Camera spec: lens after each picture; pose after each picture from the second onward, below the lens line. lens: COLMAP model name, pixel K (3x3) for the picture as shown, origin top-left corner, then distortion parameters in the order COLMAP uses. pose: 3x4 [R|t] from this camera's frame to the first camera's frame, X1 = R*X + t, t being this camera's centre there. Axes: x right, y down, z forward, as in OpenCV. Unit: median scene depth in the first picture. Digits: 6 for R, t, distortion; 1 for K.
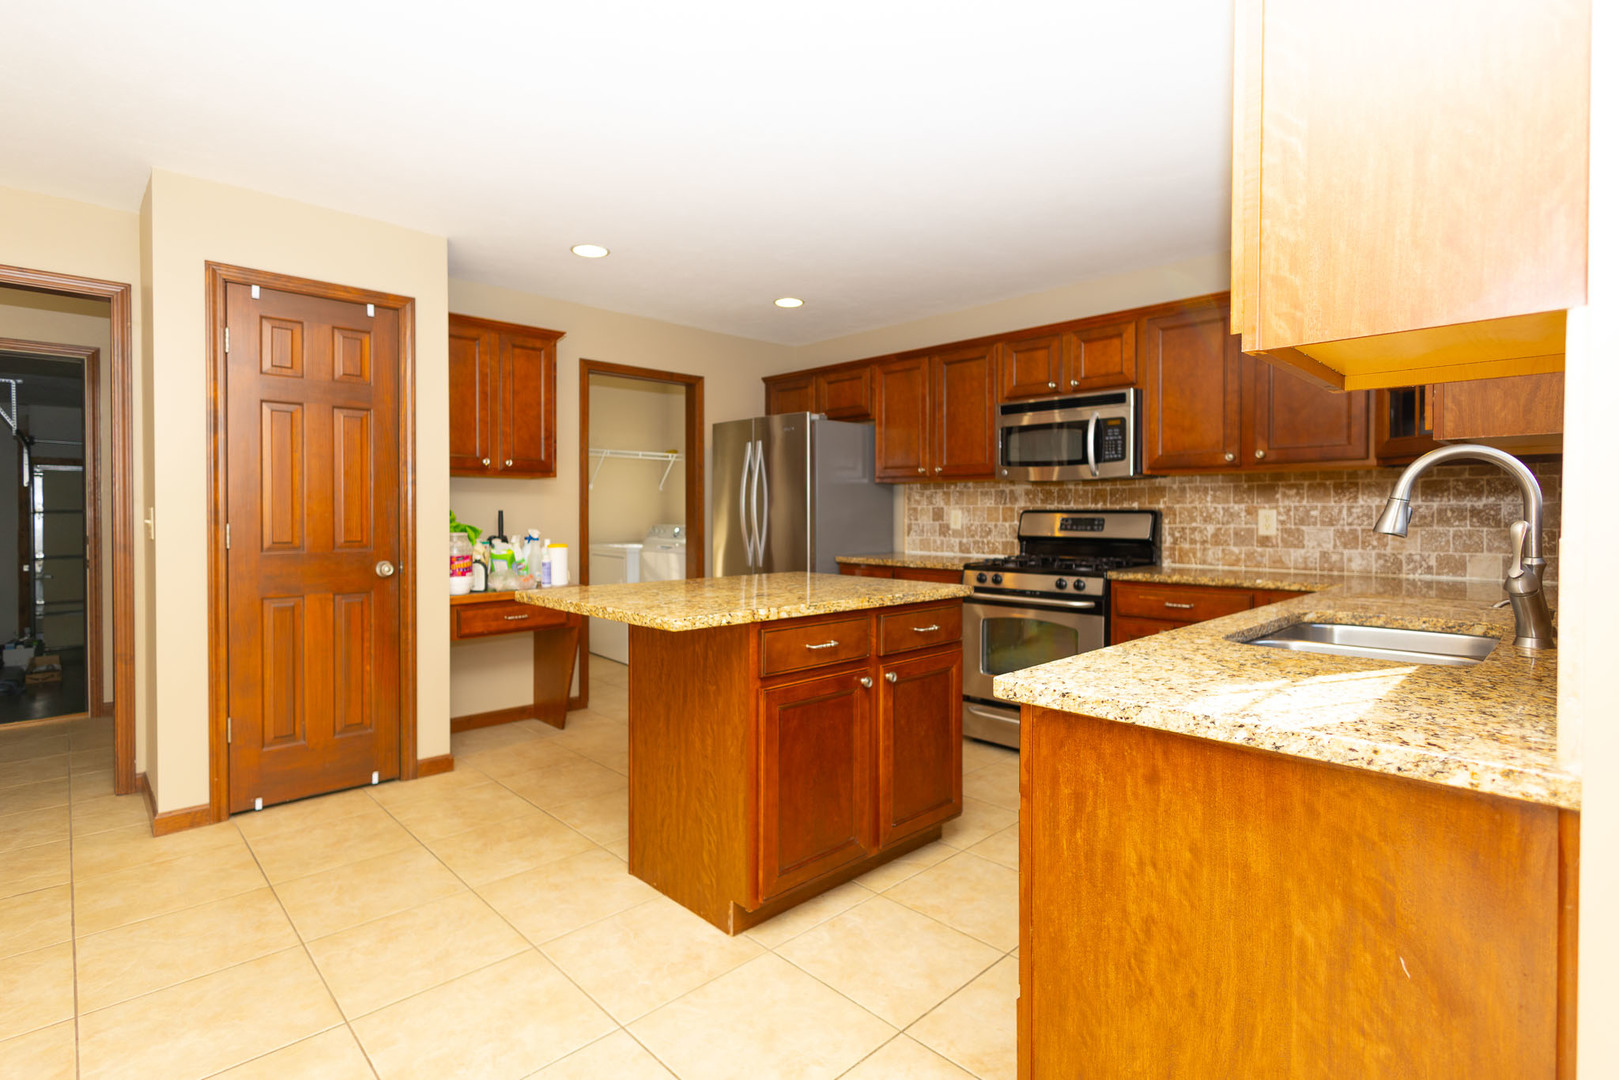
lens RADIAL K [[775.9, 0, 805.8], [0, 775.9, 515.0], [0, 0, 1]] dist [-0.013911, 0.013469]
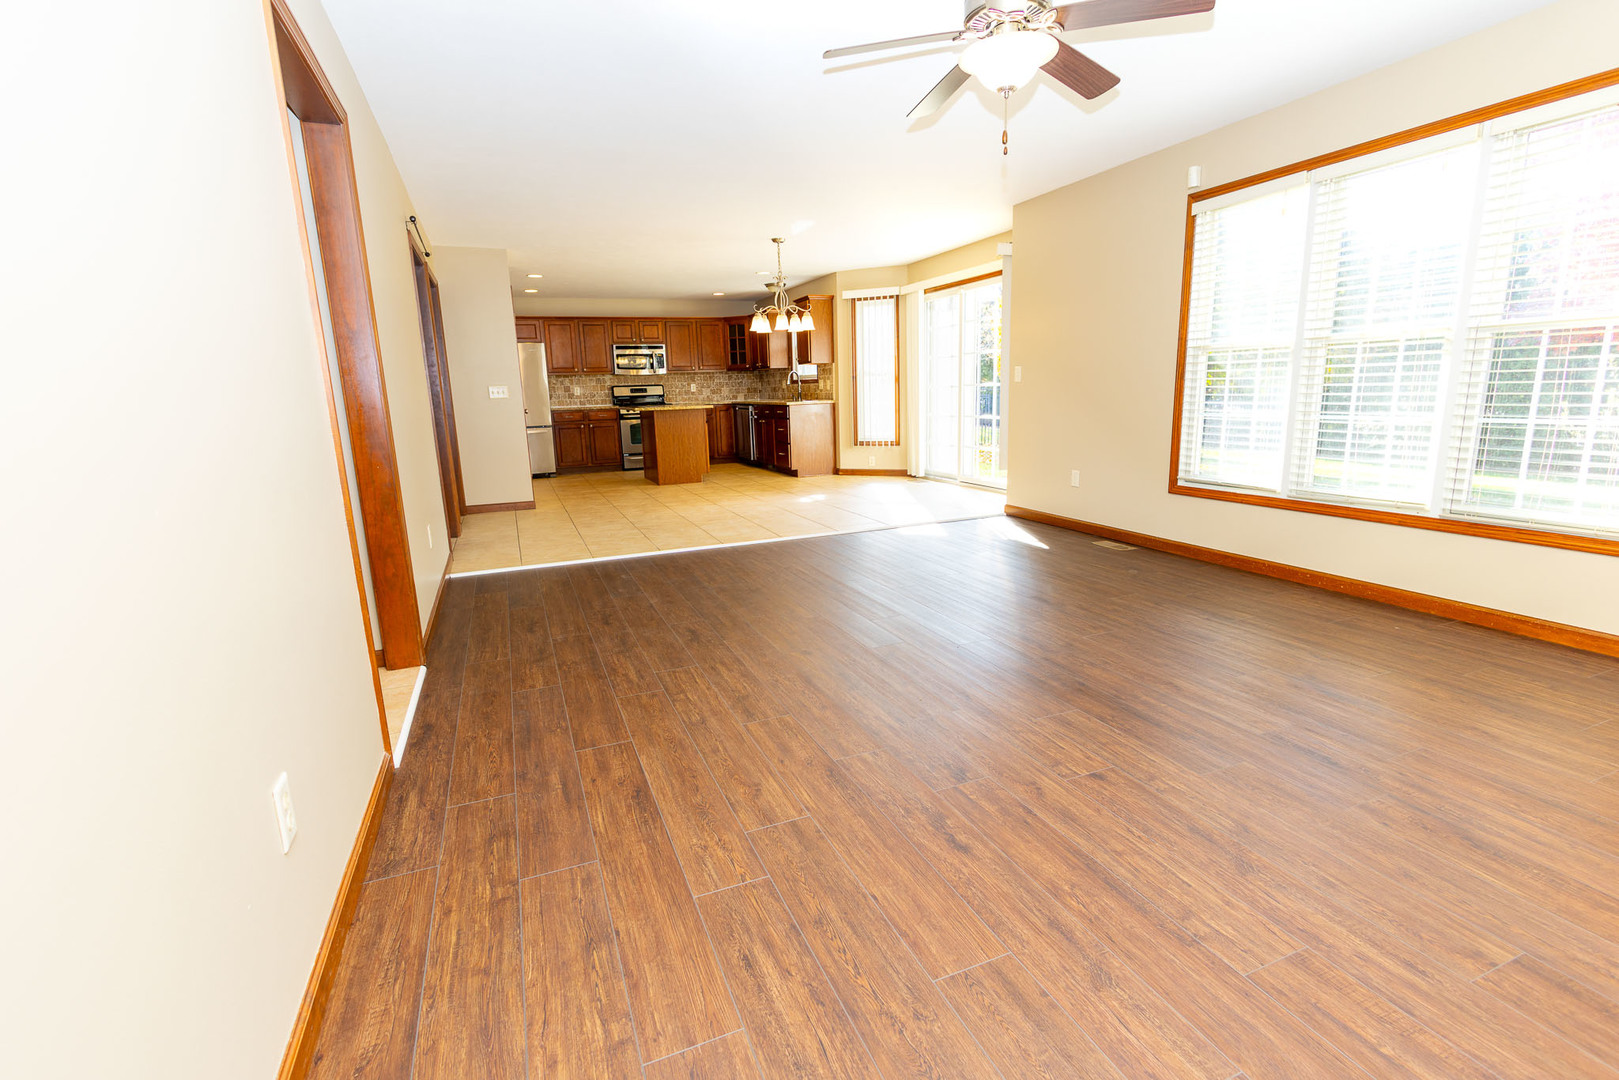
lens RADIAL K [[749.0, 0, 809.5], [0, 749.0, 540.0], [0, 0, 1]] dist [0.001780, 0.001059]
pose [[0.377080, -0.197990, 0.904771, -2.394647], [0.034956, 0.979230, 0.199716, 0.026608], [-0.925521, -0.043682, 0.376169, -0.748258]]
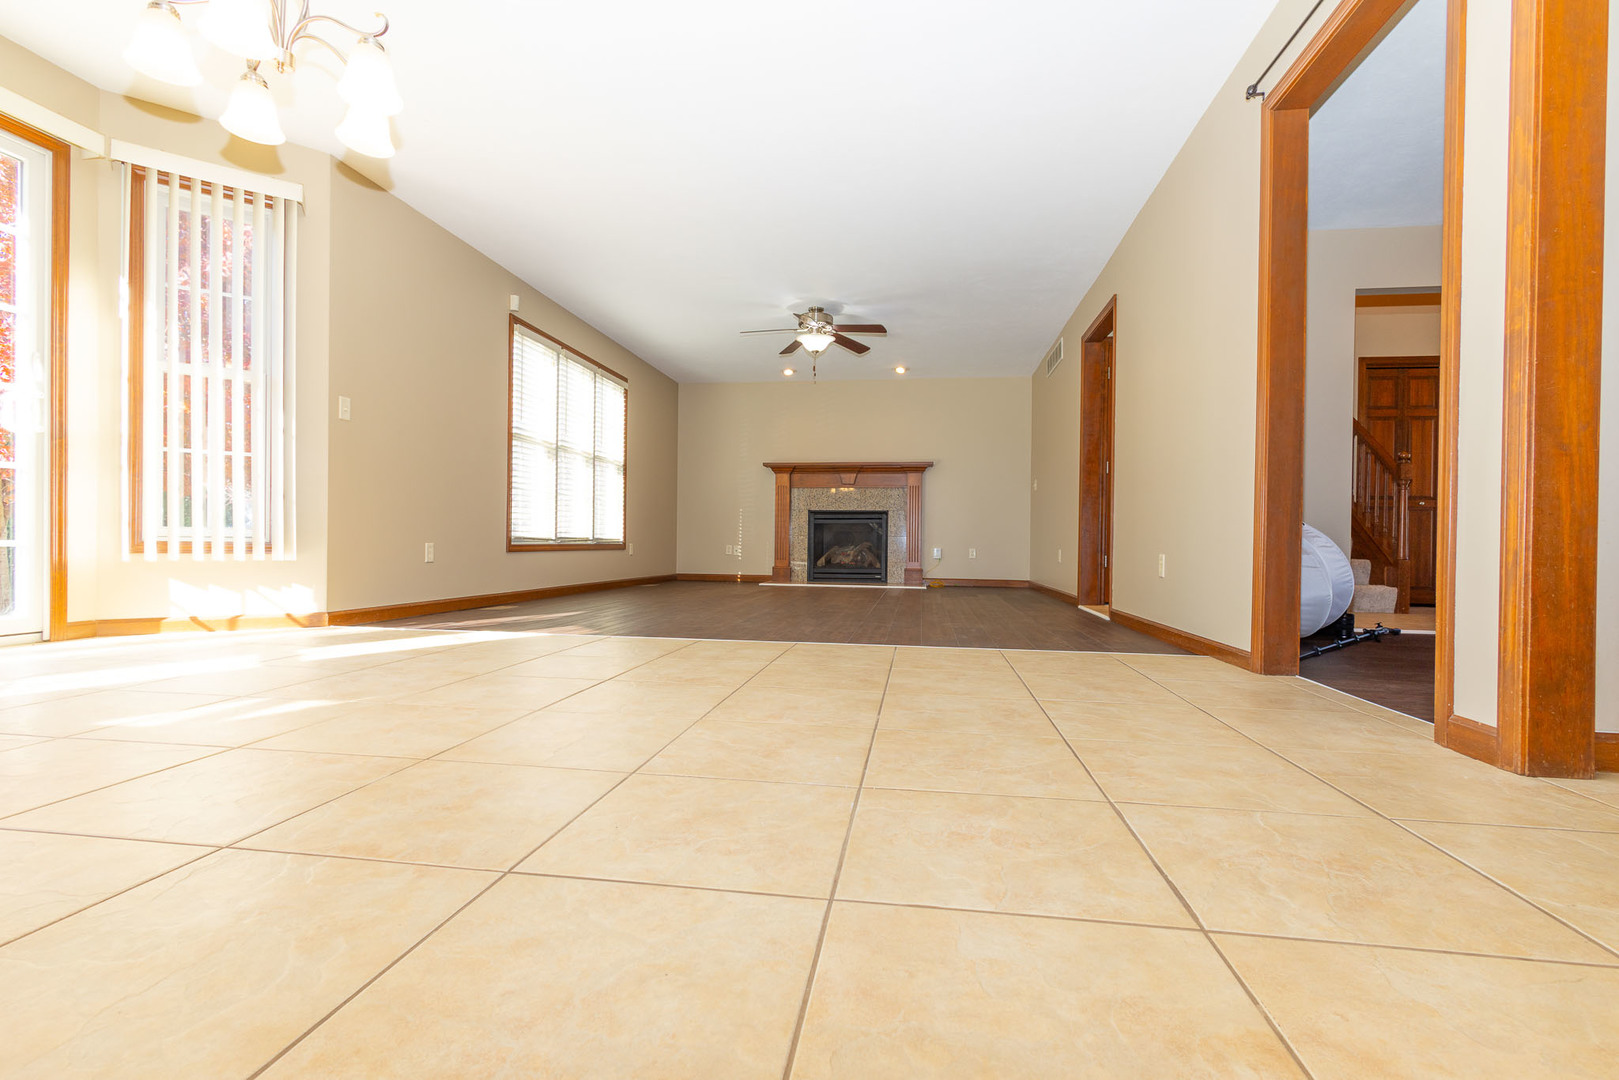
lens RADIAL K [[749.0, 0, 809.5], [0, 749.0, 540.0], [0, 0, 1]] dist [0.001780, 0.001059]
pose [[-0.789100, -0.009333, -0.614194, -0.427043], [-0.014965, 0.999880, 0.004033, 0.214539], [0.614082, 0.012374, -0.789145, 0.896287]]
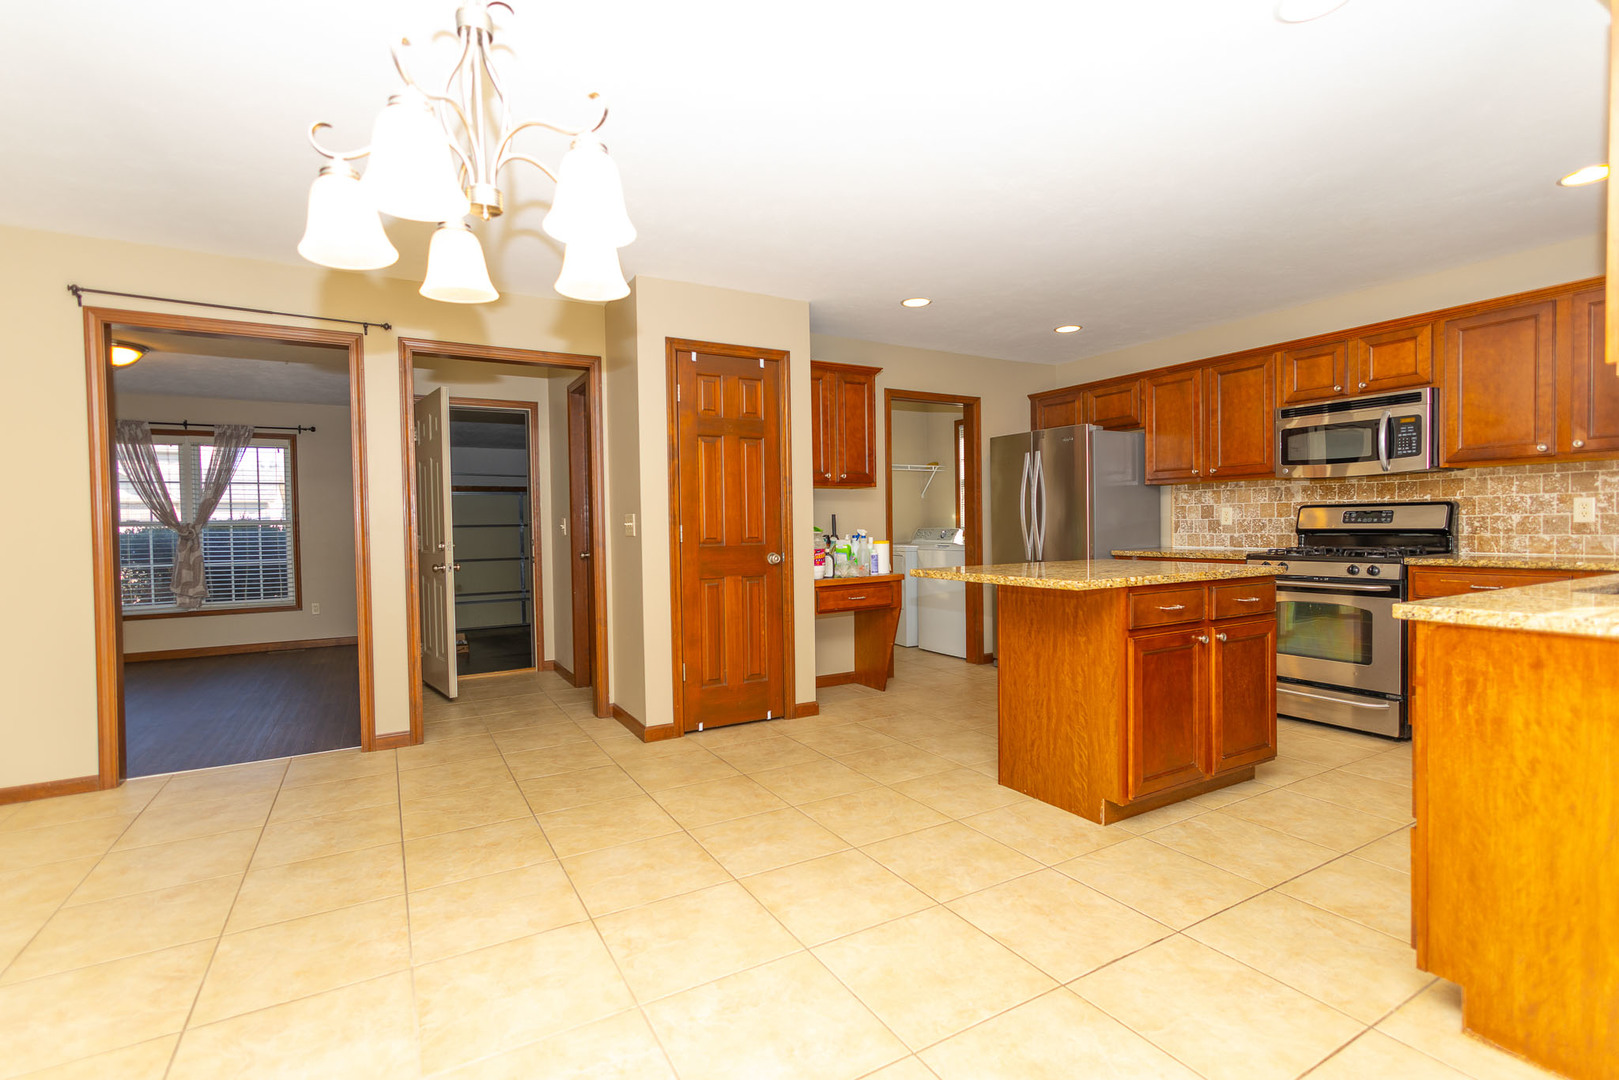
lens RADIAL K [[749.0, 0, 809.5], [0, 749.0, 540.0], [0, 0, 1]] dist [0.001780, 0.001059]
pose [[0.971496, -0.011154, -0.236795, -0.180963], [0.015686, 0.999728, 0.017264, 0.017220], [0.236538, -0.020486, 0.971406, -0.232566]]
